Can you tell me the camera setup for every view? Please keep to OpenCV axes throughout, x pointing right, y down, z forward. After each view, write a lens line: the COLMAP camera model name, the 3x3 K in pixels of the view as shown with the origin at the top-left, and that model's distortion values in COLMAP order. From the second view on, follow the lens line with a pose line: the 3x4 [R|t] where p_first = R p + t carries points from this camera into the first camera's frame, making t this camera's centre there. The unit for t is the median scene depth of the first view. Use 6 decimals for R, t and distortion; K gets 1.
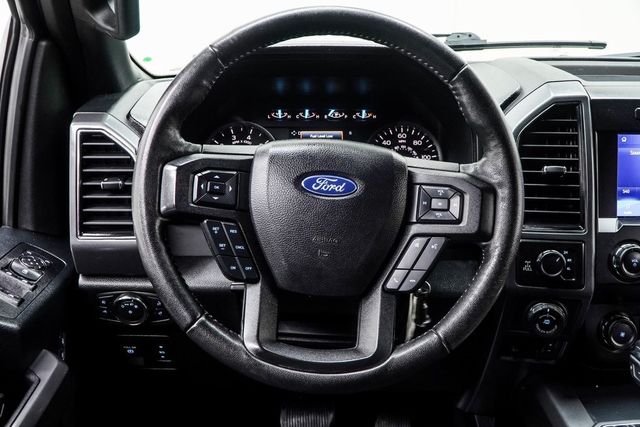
lens RADIAL K [[709.9, 0, 303.3], [0, 709.9, 212.1], [0, 0, 1]] dist [-0.019242, 0.000000]
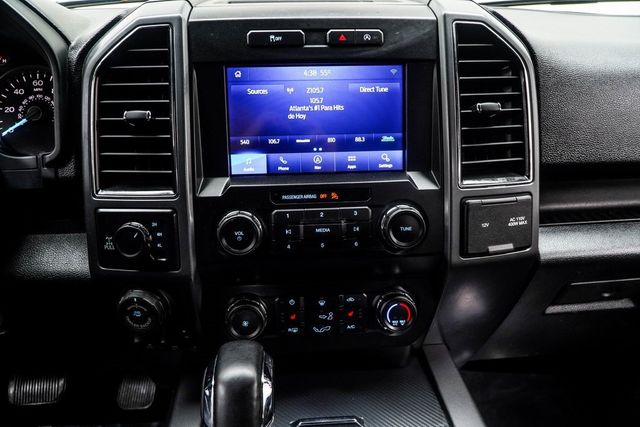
lens RADIAL K [[519.4, 0, 321.9], [0, 519.4, 207.6], [0, 0, 1]] dist [0.005913, -0.048736]
pose [[0.996247, -0.034129, 0.079544, 0.505936], [0.027701, 0.996365, 0.080559, -0.001361], [-0.082004, -0.078053, 0.993571, 0.429157]]
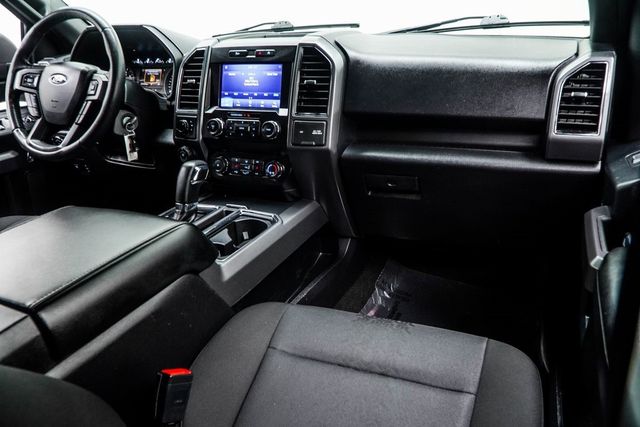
lens RADIAL K [[519.4, 0, 315.9], [0, 519.4, 210.8], [0, 0, 1]] dist [0.005913, -0.048736]
pose [[0.910918, 0.108034, -0.398192, 1.340740], [-0.082781, 0.993341, 0.080133, 0.164252], [0.404197, -0.040032, 0.913795, -0.257984]]
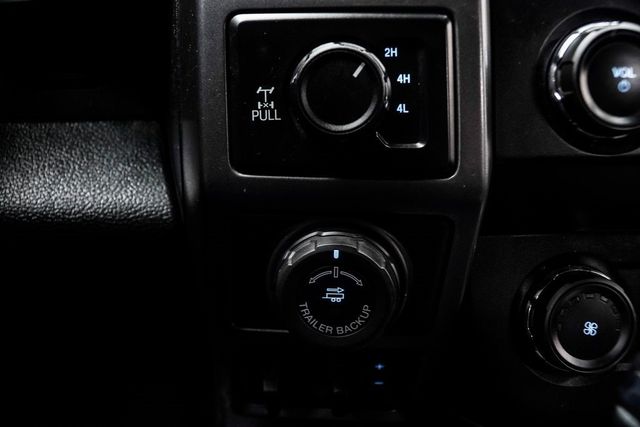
lens RADIAL K [[897.0, 0, 314.4], [0, 897.0, 198.1], [0, 0, 1]] dist [-0.048912, 0.000000]
pose [[0.994059, -0.025534, 0.105805, 0.298833], [0.023284, 0.999477, 0.022454, 0.107330], [-0.106323, -0.019857, 0.994133, 0.639337]]
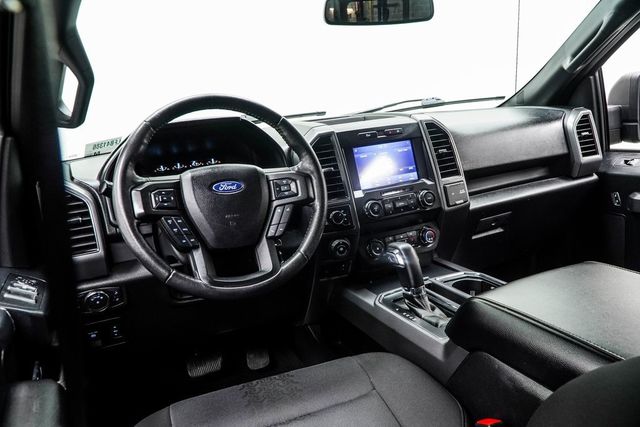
lens RADIAL K [[519.4, 0, 315.8], [0, 519.4, 209.0], [0, 0, 1]] dist [0.005913, -0.048736]
pose [[0.900923, -0.171519, 0.398647, -0.249449], [0.213964, 0.974731, -0.064170, 0.125437], [-0.377567, 0.143108, 0.914857, -0.251070]]
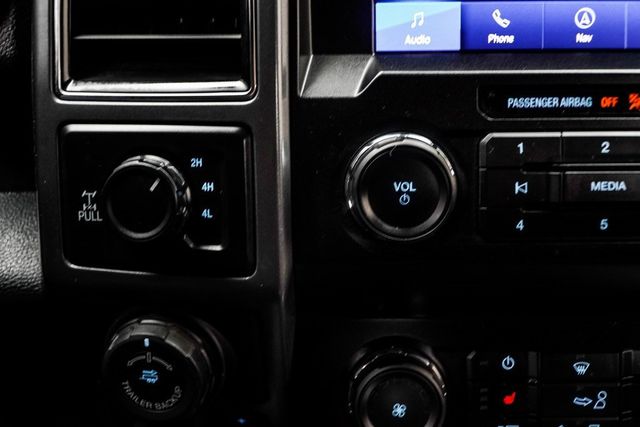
lens RADIAL K [[897.0, 0, 320.2], [0, 897.0, 196.9], [0, 0, 1]] dist [-0.048912, 0.000000]
pose [[0.999836, -0.011191, -0.014228, 0.430731], [0.012144, 0.997560, 0.068755, 0.045372], [0.013424, -0.068916, 0.997532, 0.598886]]
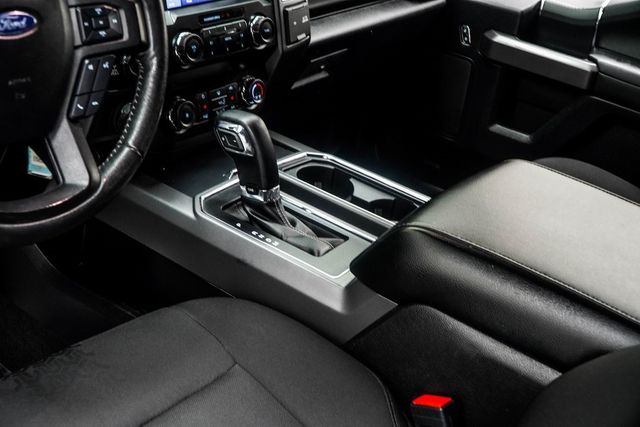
lens RADIAL K [[879.1, 0, 312.9], [0, 879.1, 182.1], [0, 0, 1]] dist [-0.131514, 0.000000]
pose [[0.588359, -0.282143, 0.757779, -0.514780], [0.112565, 0.956604, 0.268773, -0.075516], [-0.800726, -0.072835, 0.594586, 0.014097]]
